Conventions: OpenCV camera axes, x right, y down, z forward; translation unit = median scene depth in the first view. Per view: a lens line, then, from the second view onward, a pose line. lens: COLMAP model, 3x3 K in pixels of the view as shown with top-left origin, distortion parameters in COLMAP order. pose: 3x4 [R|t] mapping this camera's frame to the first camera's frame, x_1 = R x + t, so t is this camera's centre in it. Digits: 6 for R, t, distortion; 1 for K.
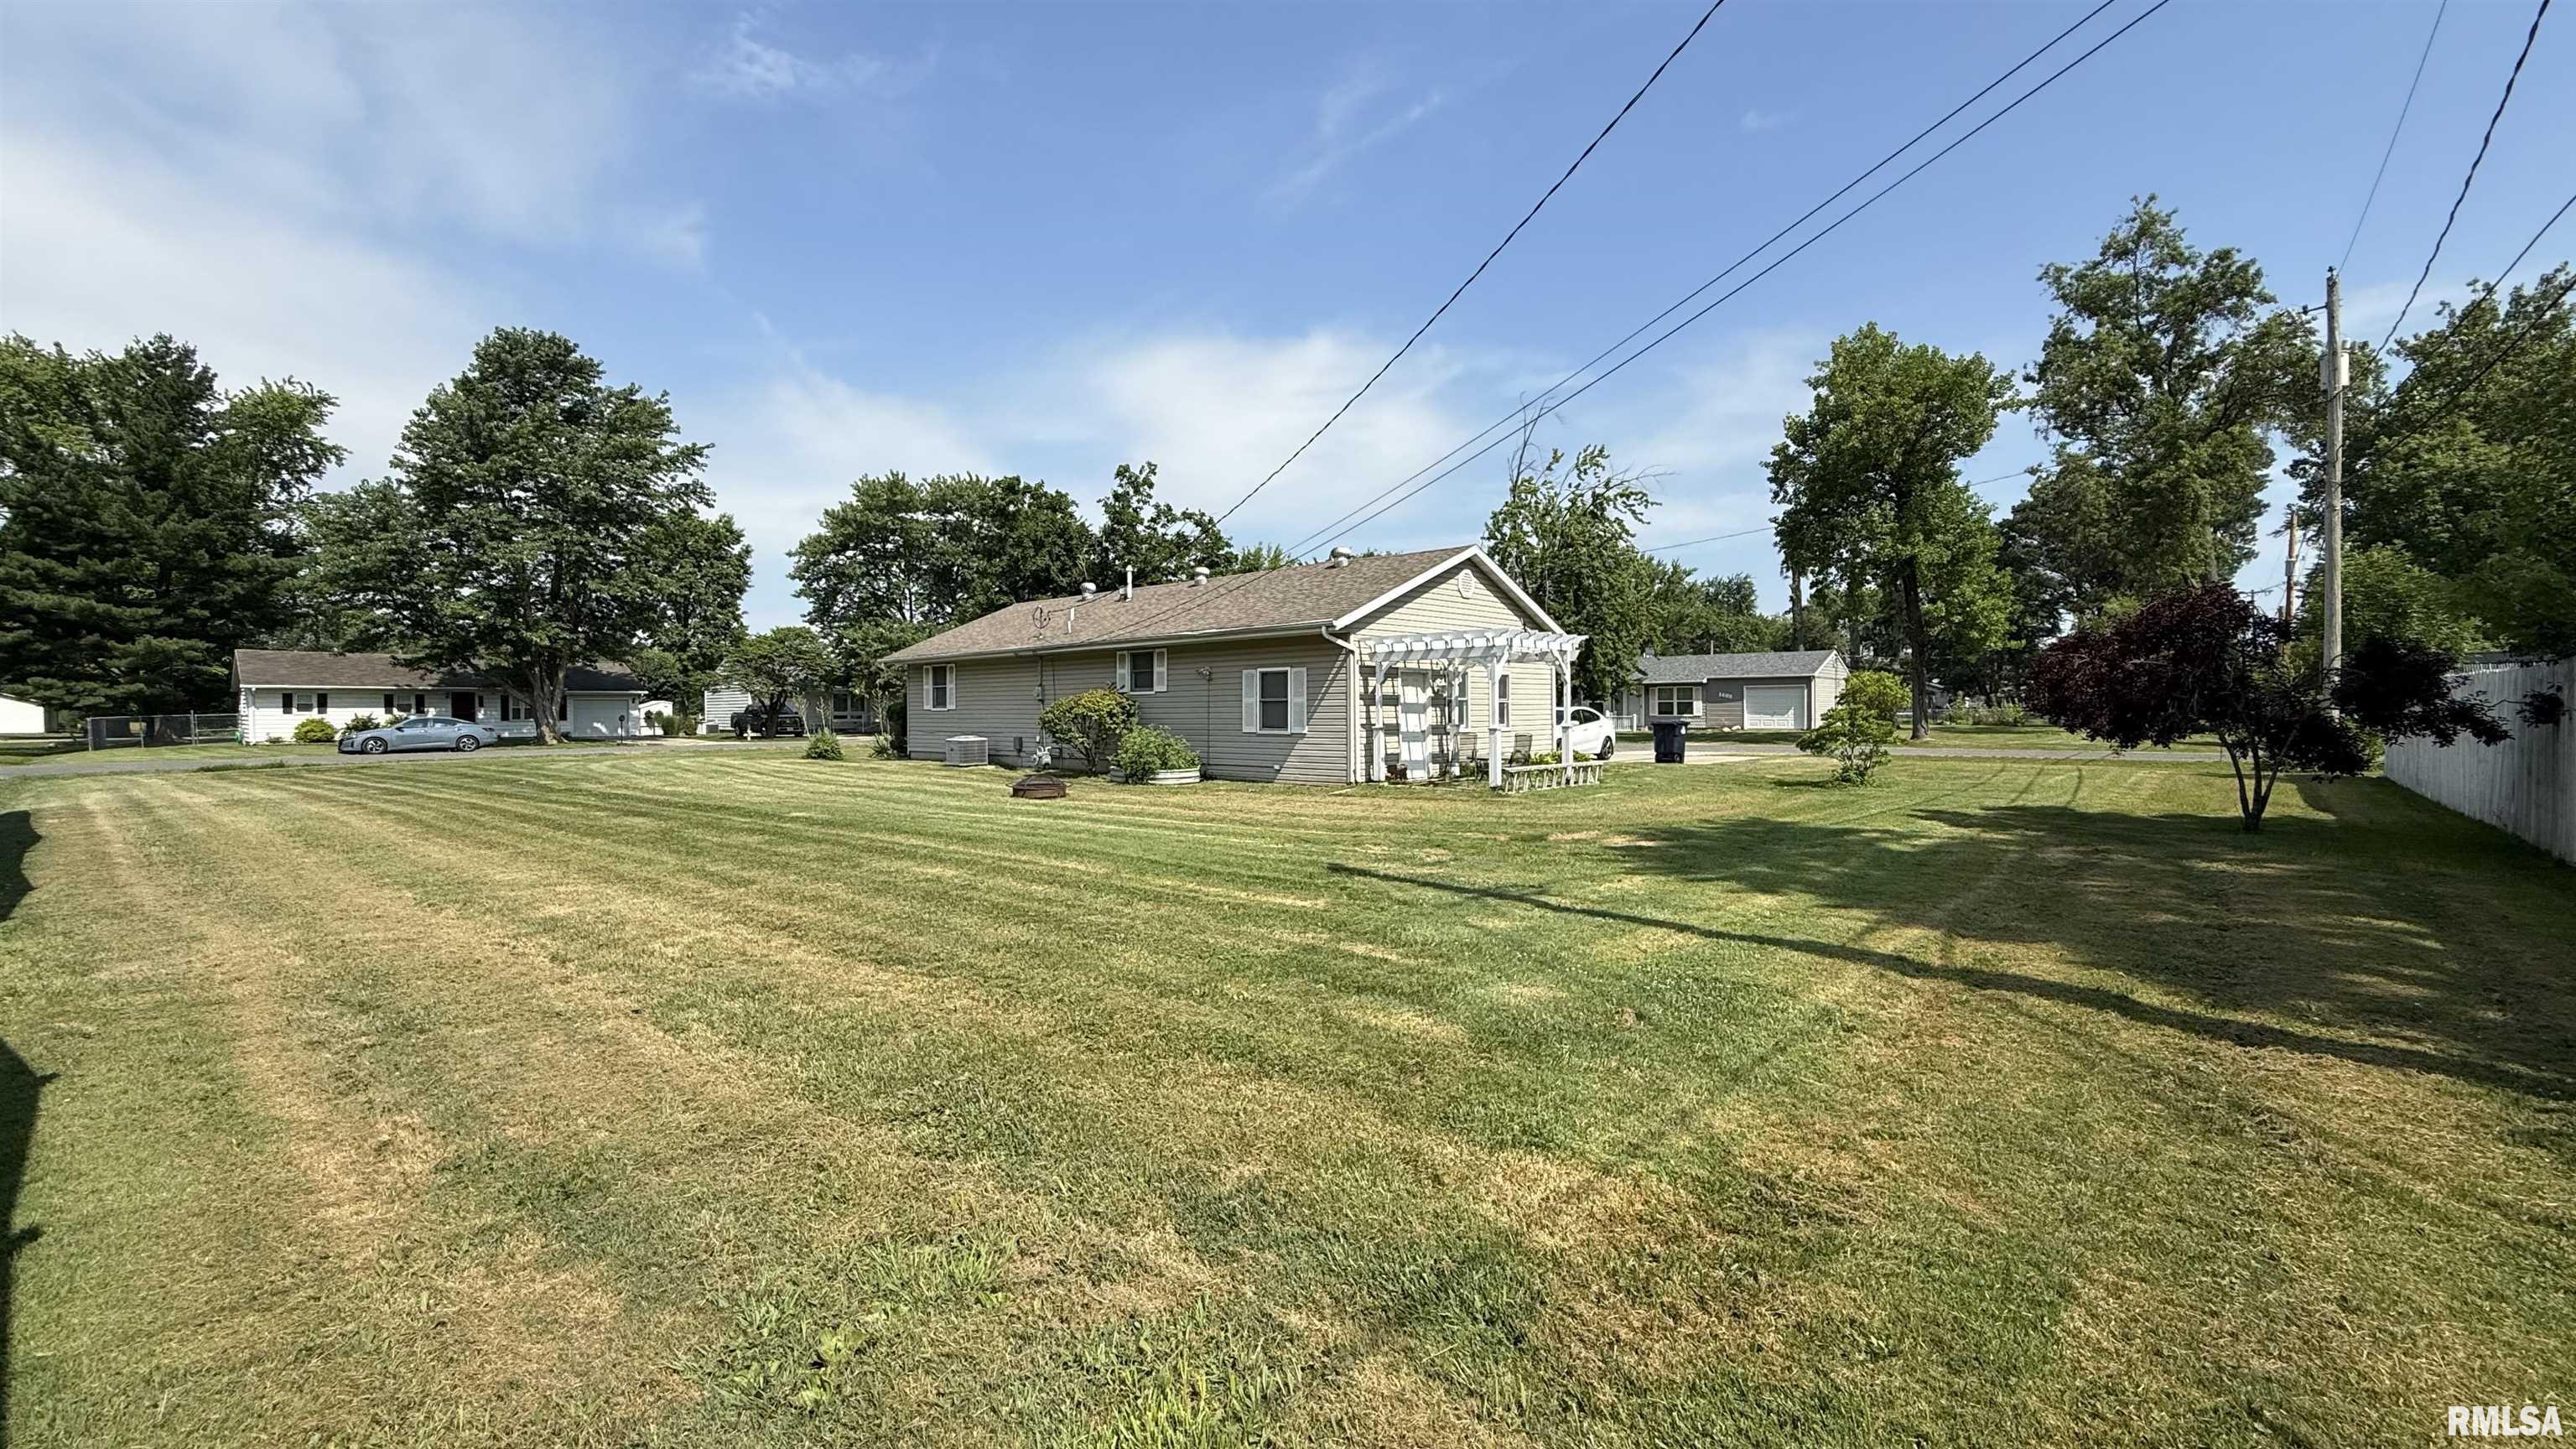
lens RADIAL K [[1022.0, 0, 1286.4], [0, 1022.0, 720.7], [0, 0, 1]] dist [-0.000083, -0.000002]
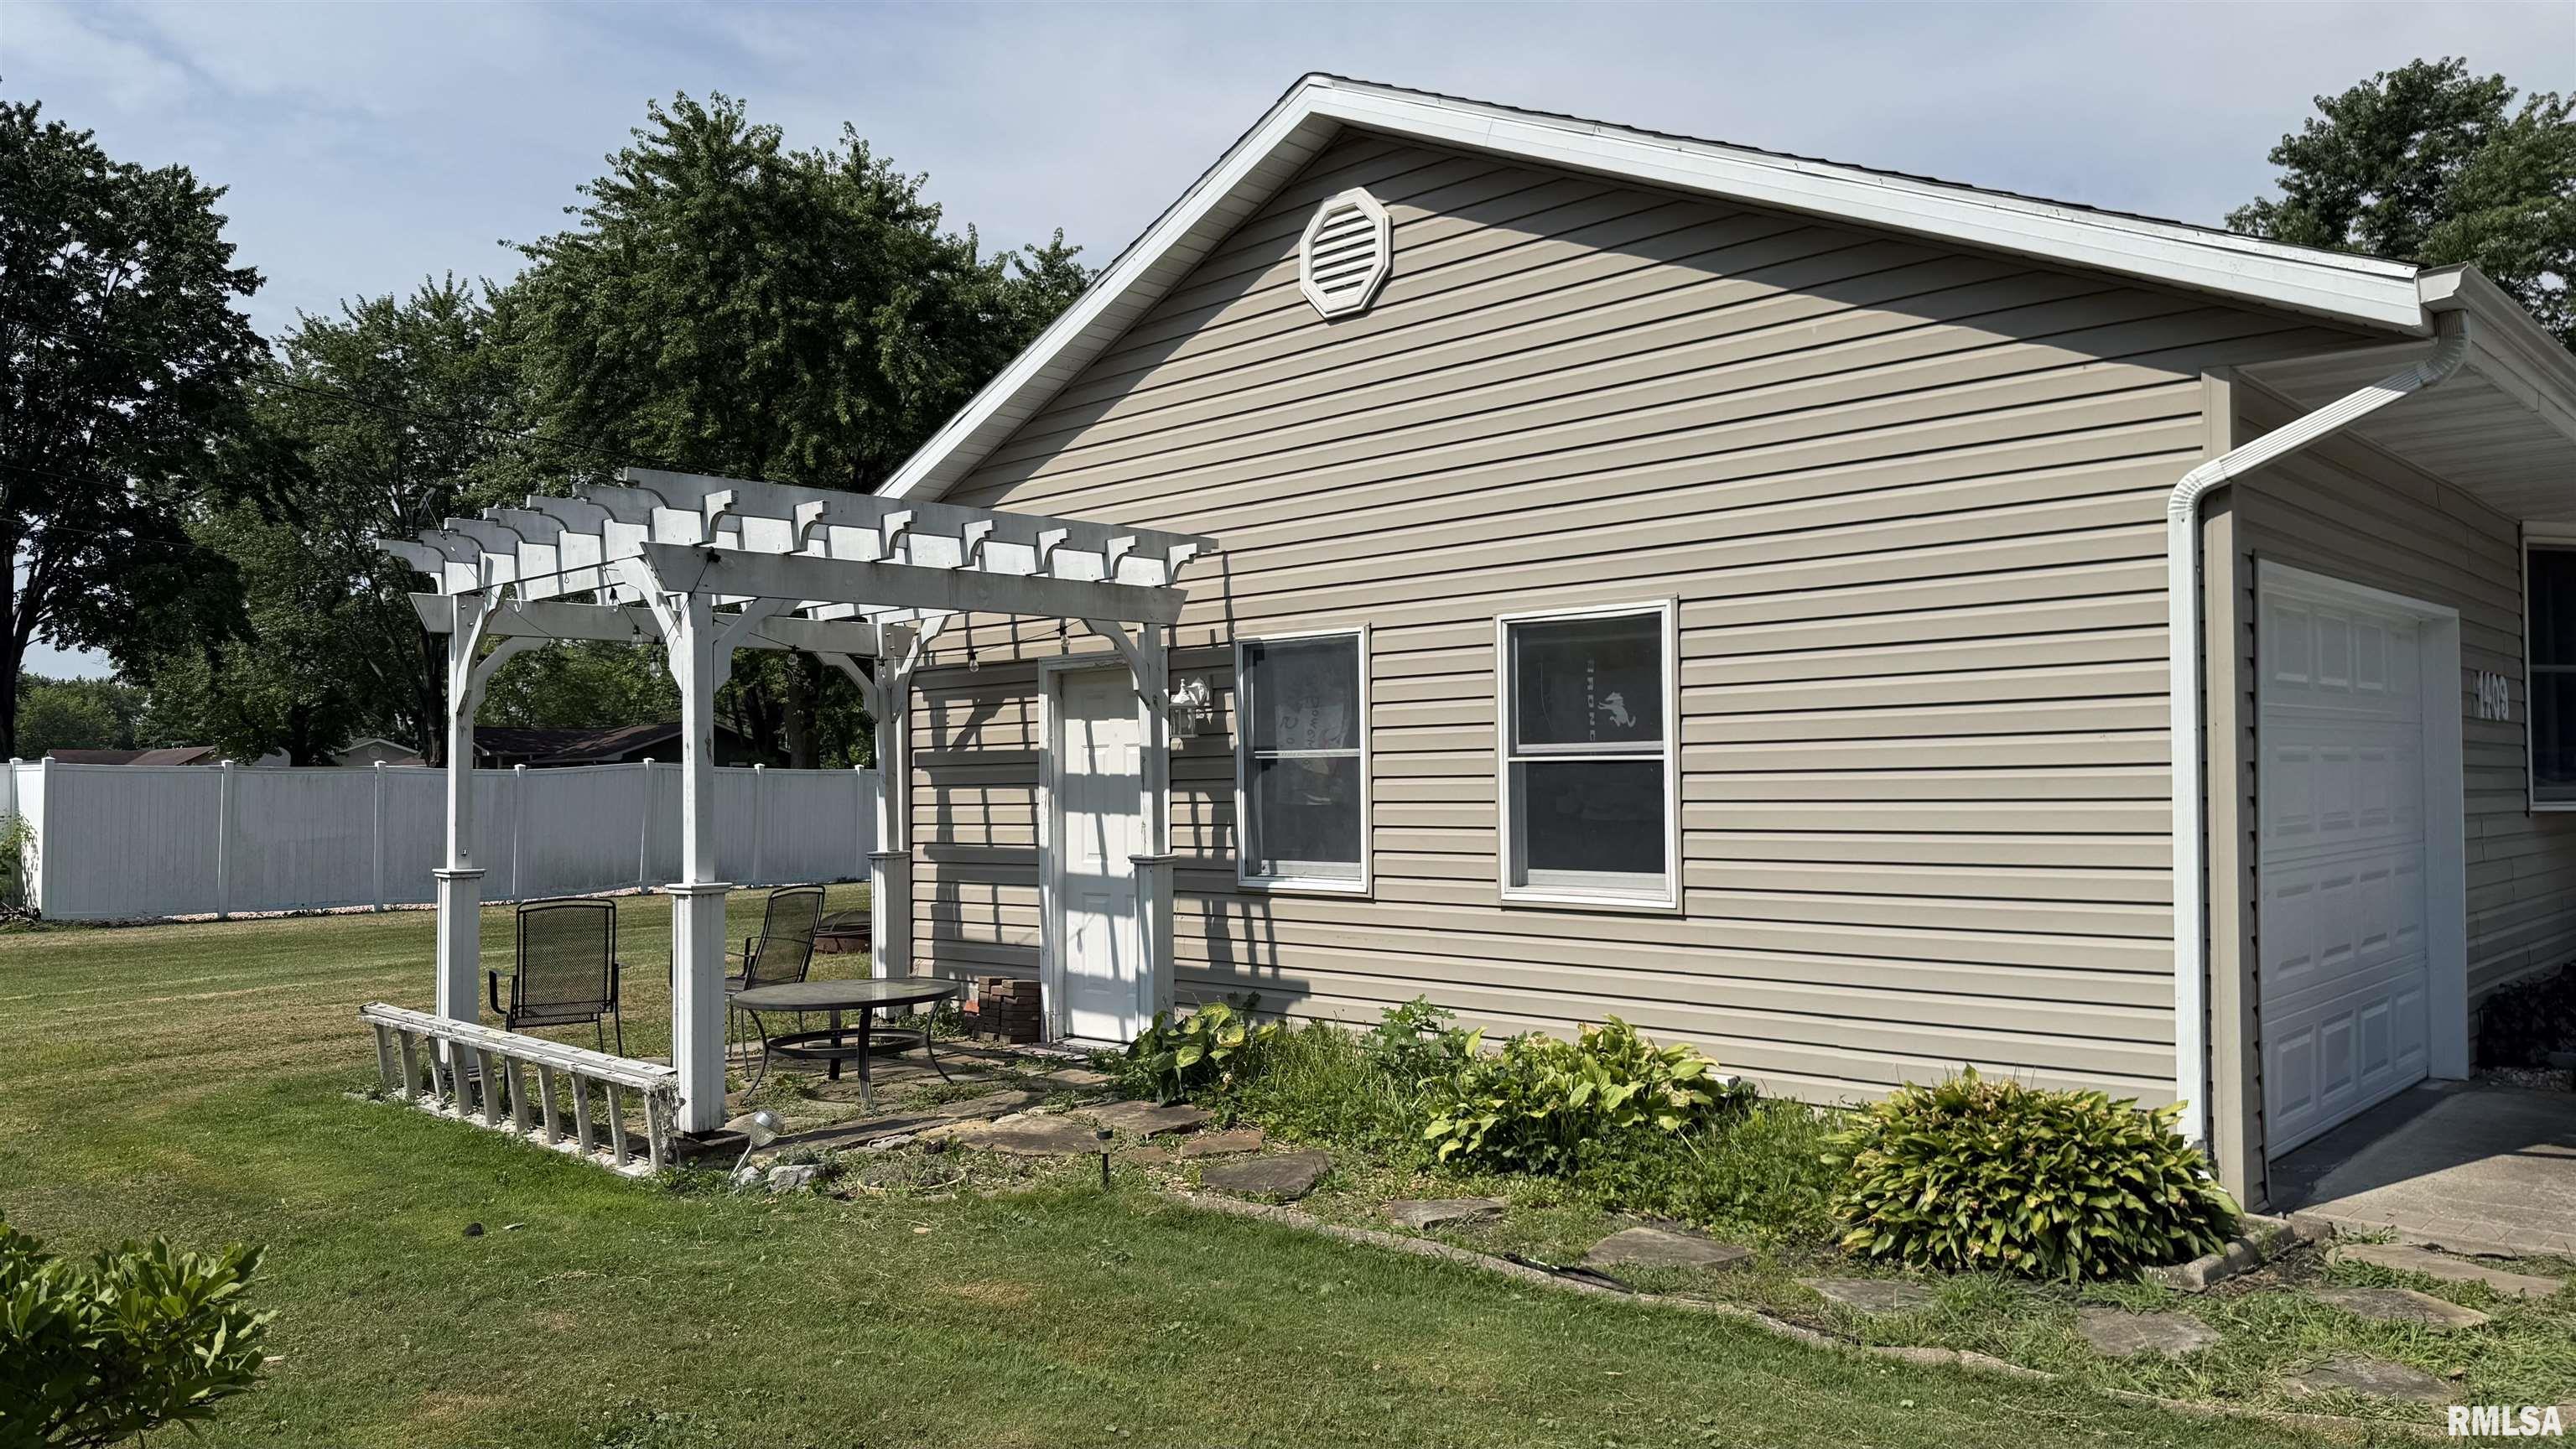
lens RADIAL K [[1781.9, 0, 1291.9], [0, 1781.9, 727.5], [0, 0, 1]] dist [0.006024, 0.001047]
pose [[-0.042578, -0.022795, -0.998833, 0.615803], [0.009432, 0.999686, -0.023216, -0.018518], [0.999049, -0.010410, -0.042349, 1.076545]]
